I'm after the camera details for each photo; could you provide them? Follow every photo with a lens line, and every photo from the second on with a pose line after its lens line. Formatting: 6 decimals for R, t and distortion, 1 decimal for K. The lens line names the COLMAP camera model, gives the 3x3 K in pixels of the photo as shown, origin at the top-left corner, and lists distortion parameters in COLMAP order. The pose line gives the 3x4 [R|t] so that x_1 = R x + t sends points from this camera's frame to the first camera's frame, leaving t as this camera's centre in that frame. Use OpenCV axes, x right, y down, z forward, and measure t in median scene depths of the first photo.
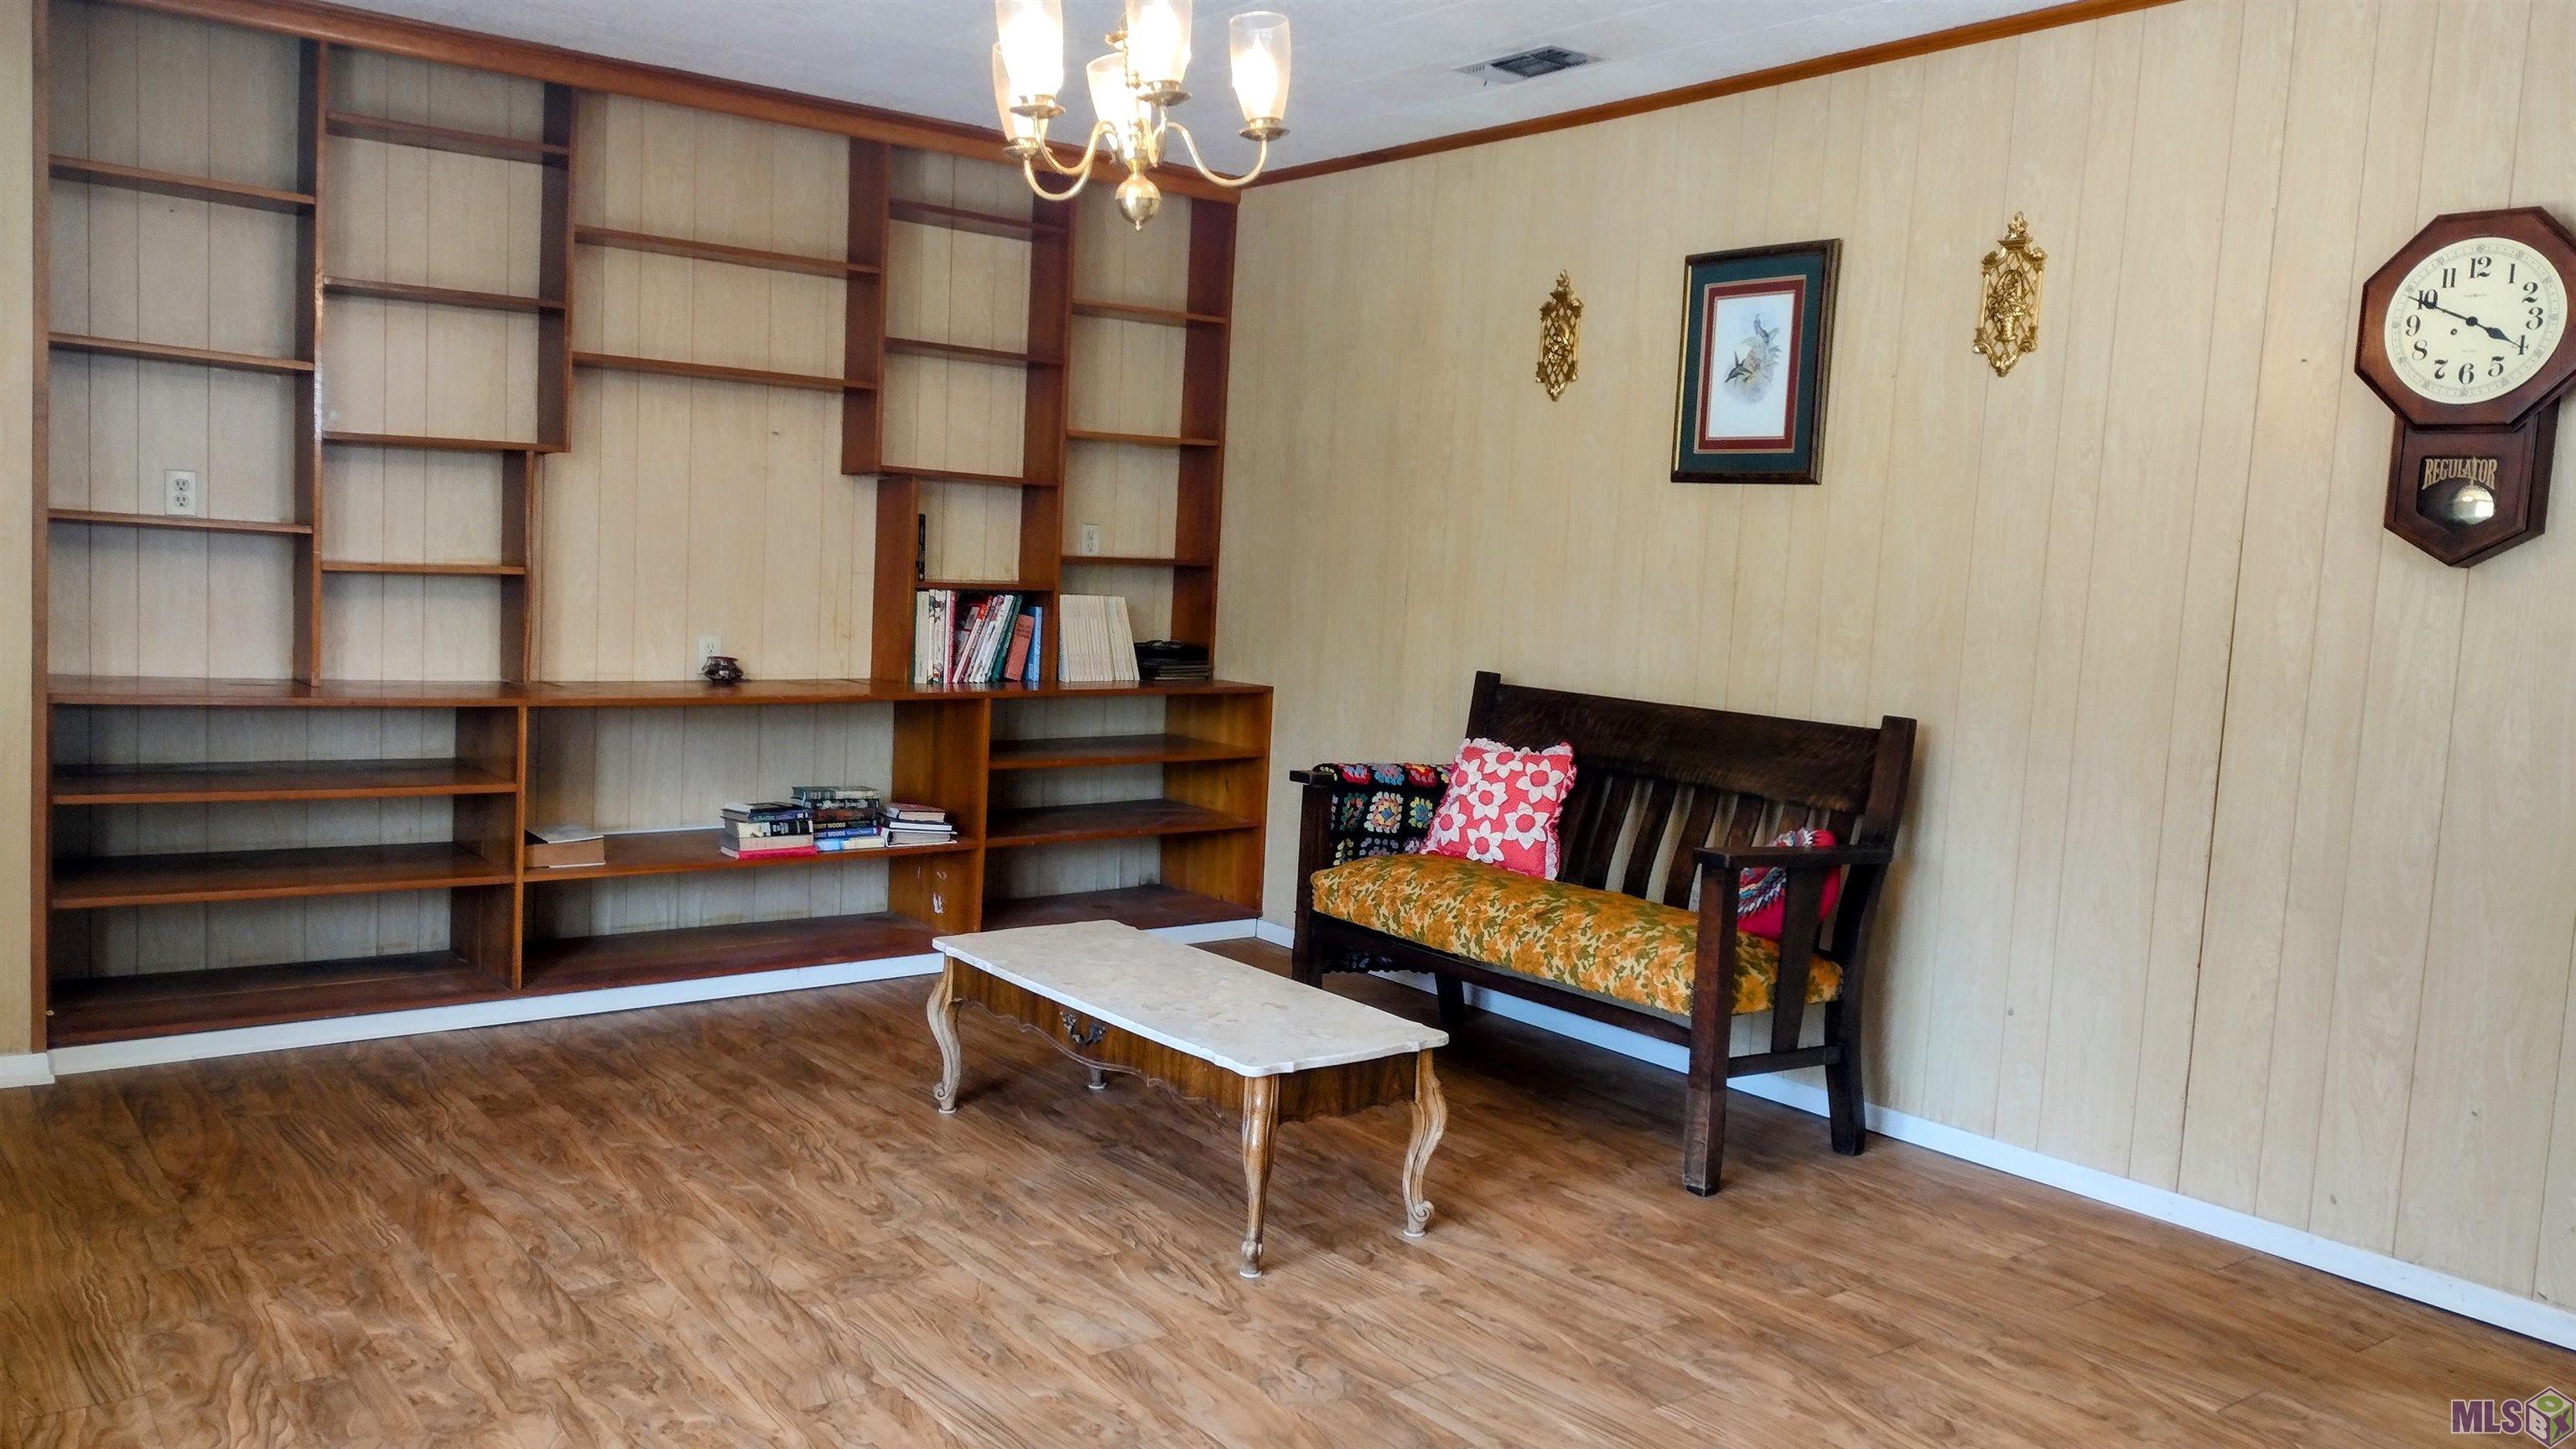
lens RADIAL K [[1928.7, 0, 1288.3], [0, 1928.7, 720.4], [0, 0, 1]] dist [0.094412, -0.150686]
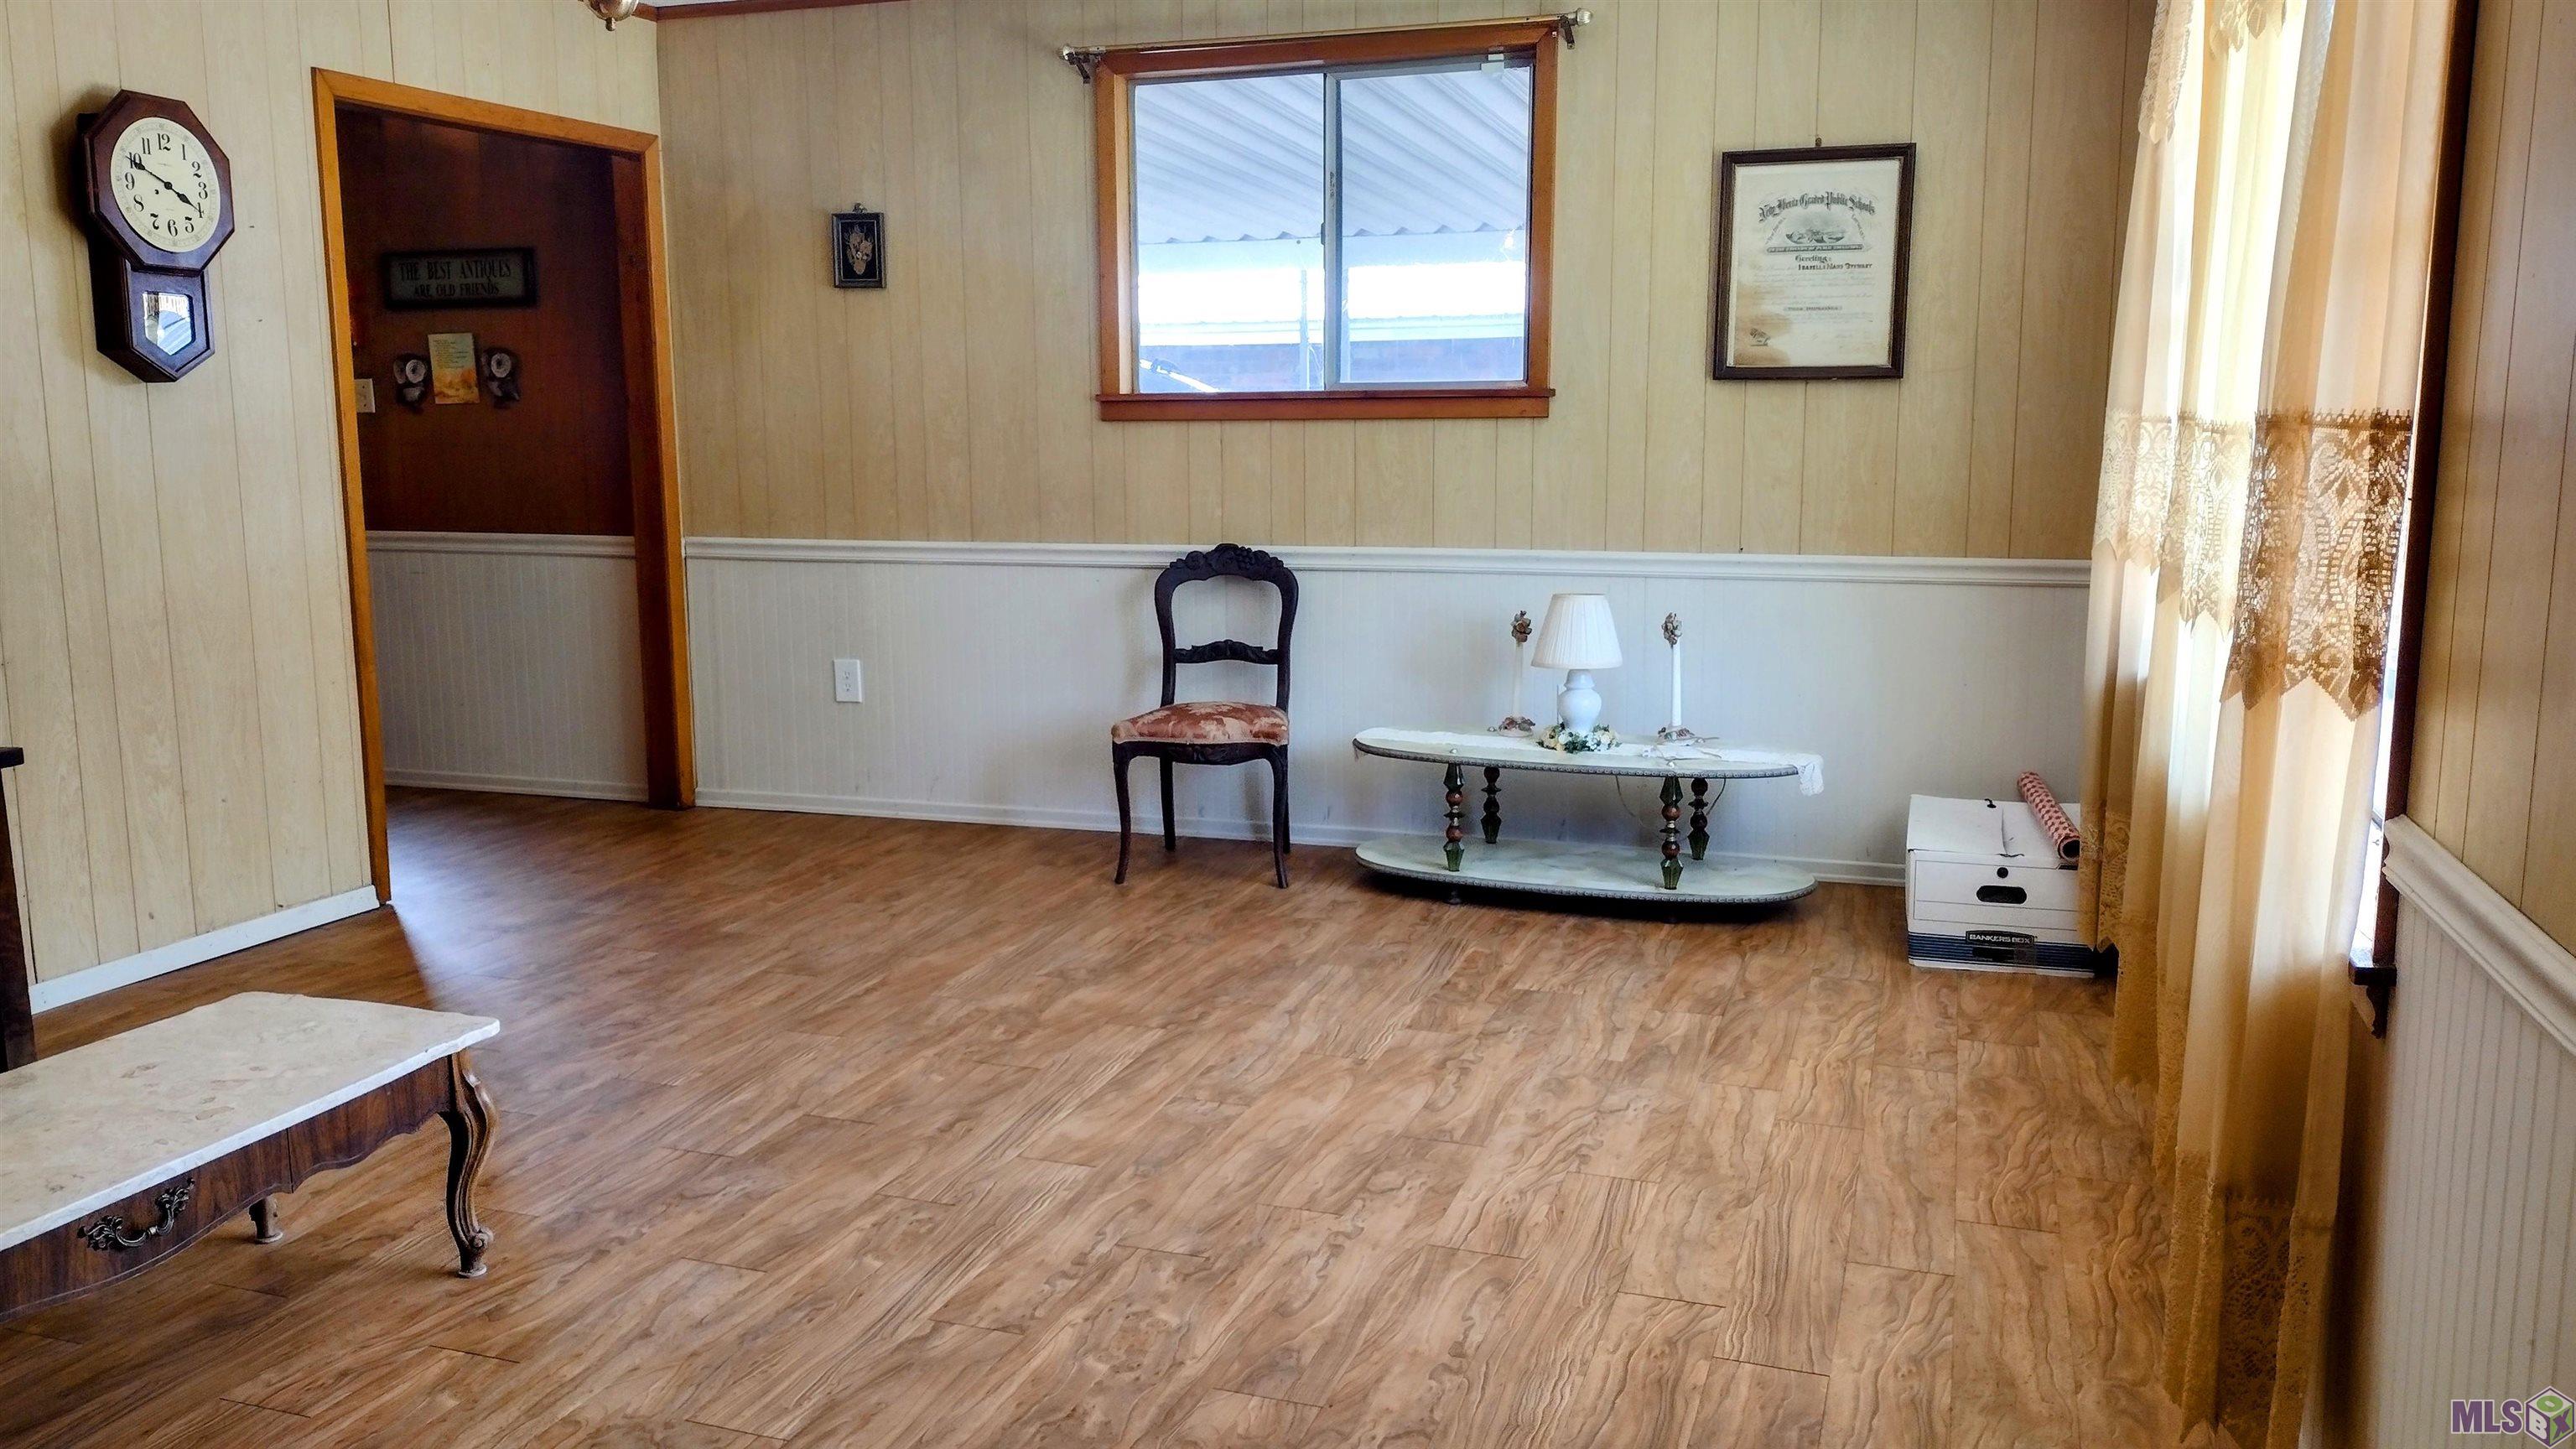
lens RADIAL K [[1928.7, 0, 1288.3], [0, 1928.7, 720.4], [0, 0, 1]] dist [0.094412, -0.150686]
pose [[-0.561089, -0.171856, 0.809719, -0.866466], [0.049744, 0.969442, 0.240225, -0.134530], [-0.826260, 0.175066, -0.535394, 1.120759]]
